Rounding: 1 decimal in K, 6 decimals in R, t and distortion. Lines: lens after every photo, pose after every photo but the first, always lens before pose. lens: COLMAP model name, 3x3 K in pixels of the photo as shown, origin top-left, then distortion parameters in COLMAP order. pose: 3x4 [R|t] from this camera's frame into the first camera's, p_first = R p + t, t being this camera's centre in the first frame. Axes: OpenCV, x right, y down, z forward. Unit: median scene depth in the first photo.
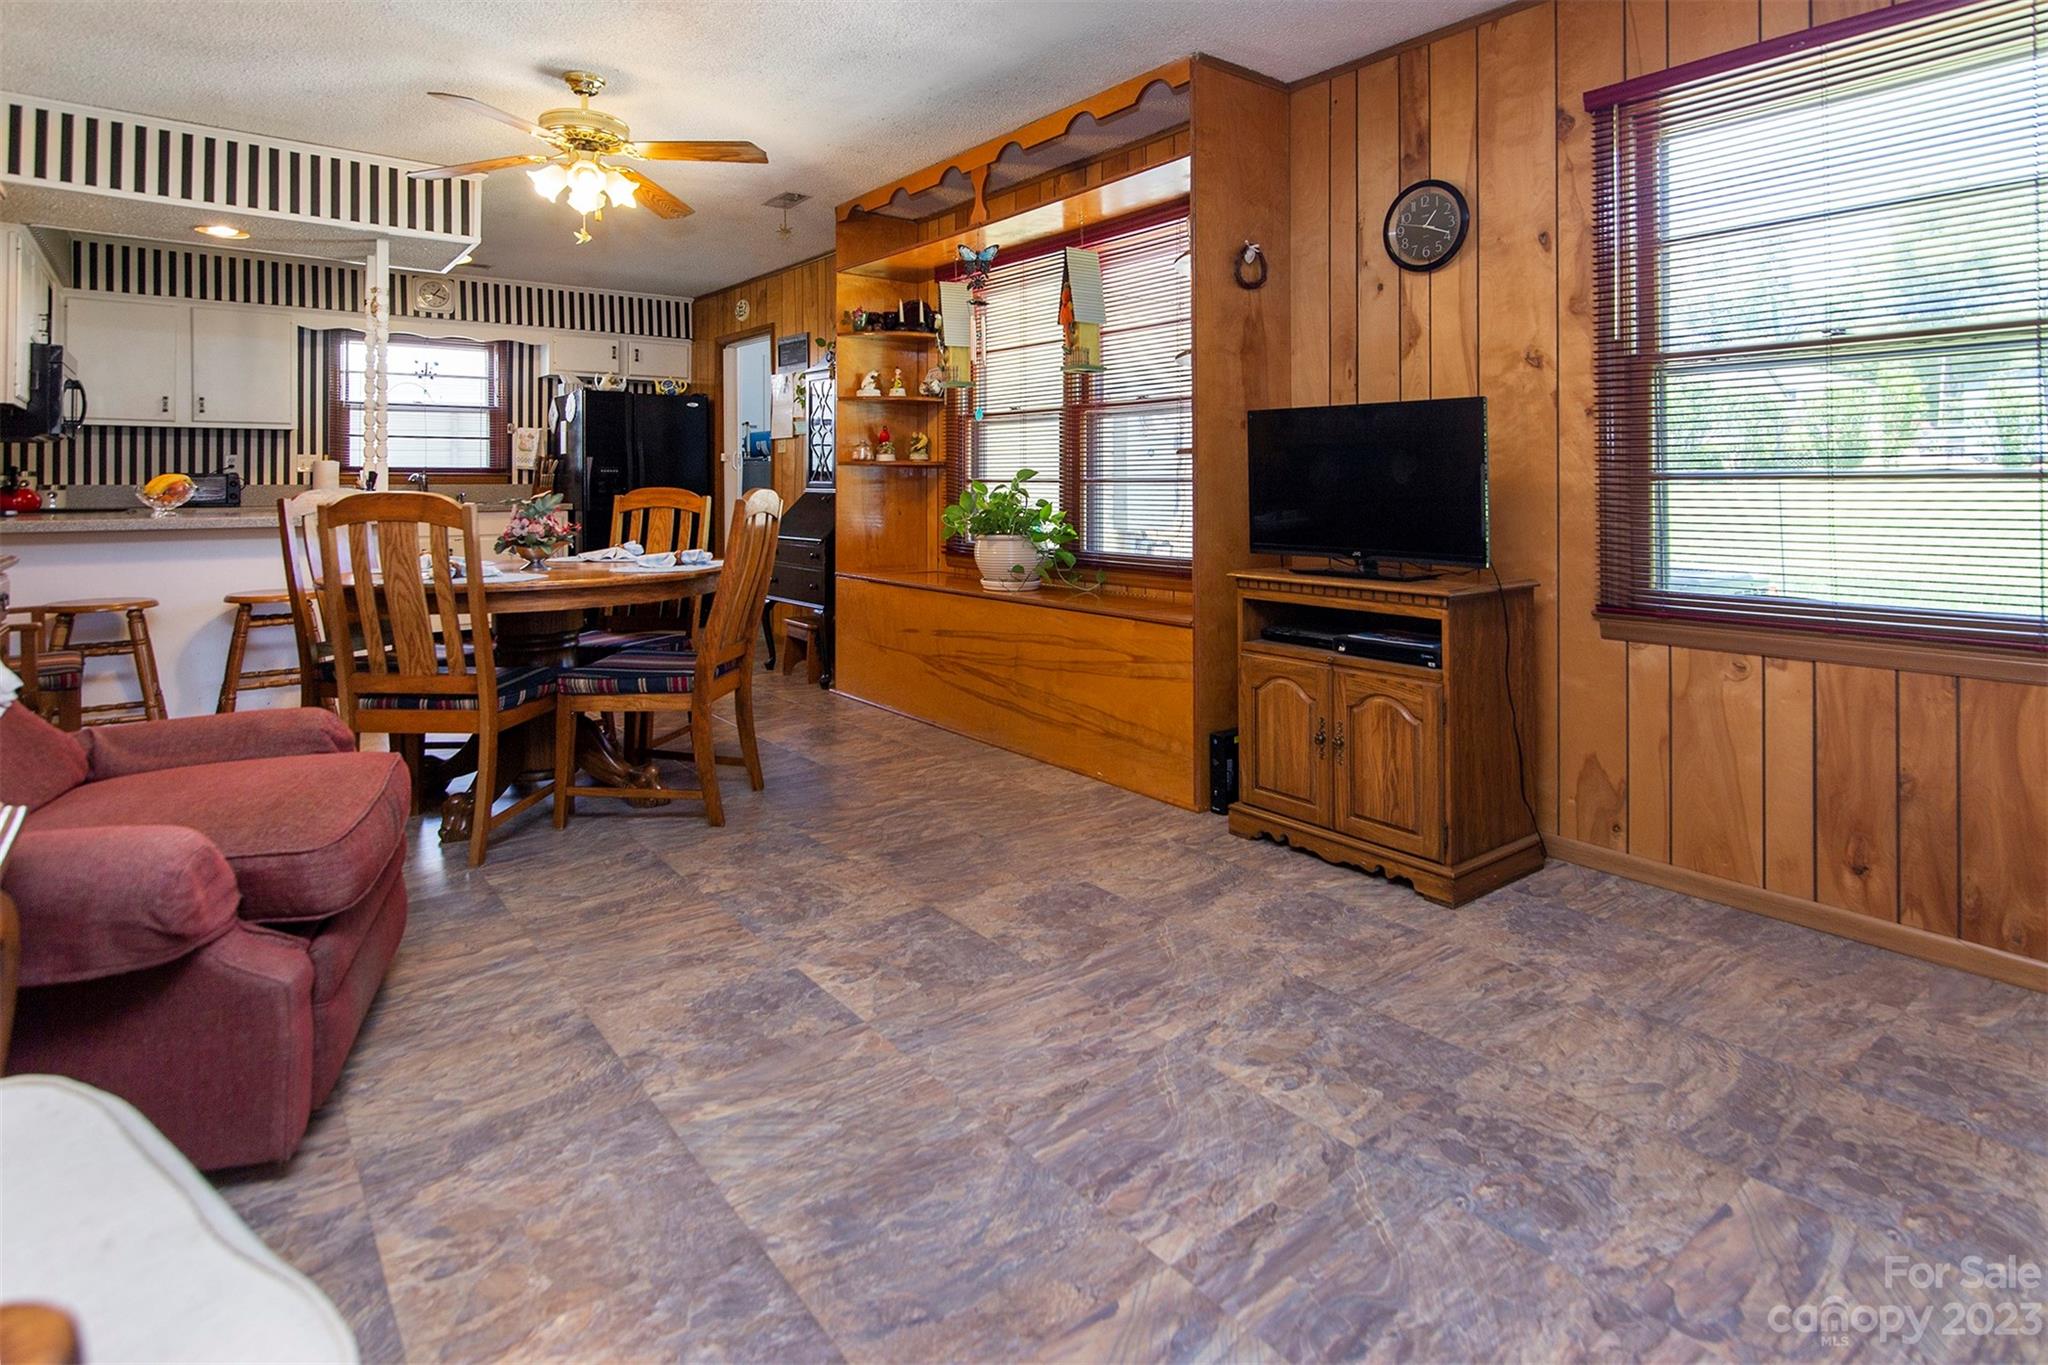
lens RADIAL K [[1068.3, 0, 1027.3], [0, 1068.3, 470.9], [0, 0, 1]] dist [0.004356, 0.000002]
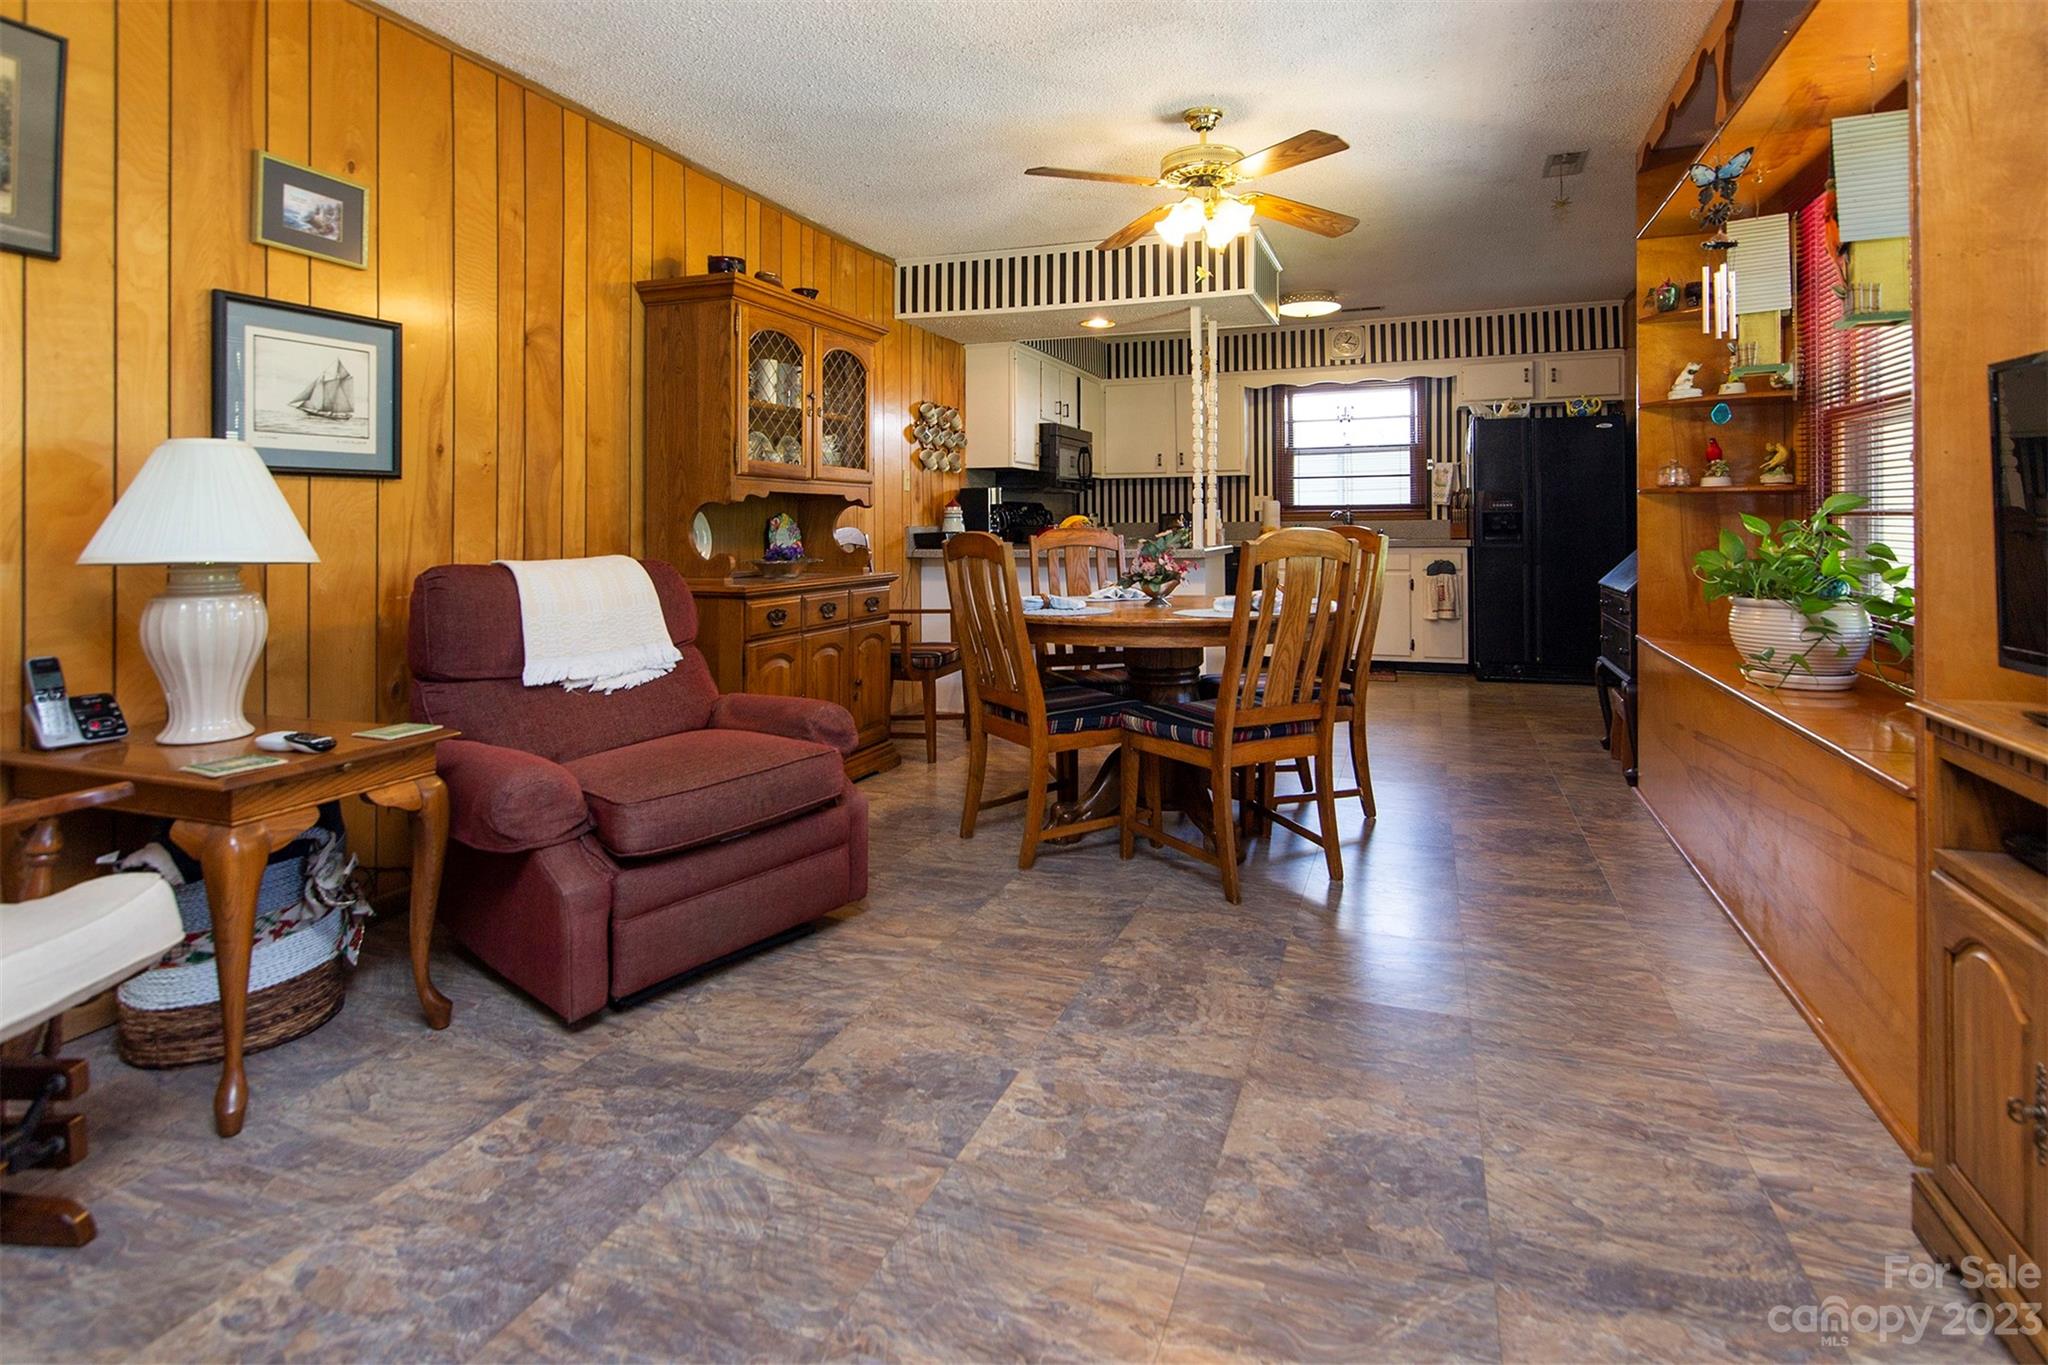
lens RADIAL K [[1055.8, 0, 1037.6], [0, 1055.8, 520.7], [0, 0, 1]] dist [0.000422, -0.000028]
pose [[0.526264, -0.005591, -0.850303, 0.432627], [0.018882, 0.999809, 0.005112, 0.003122], [0.850111, -0.018746, 0.526269, 0.449915]]
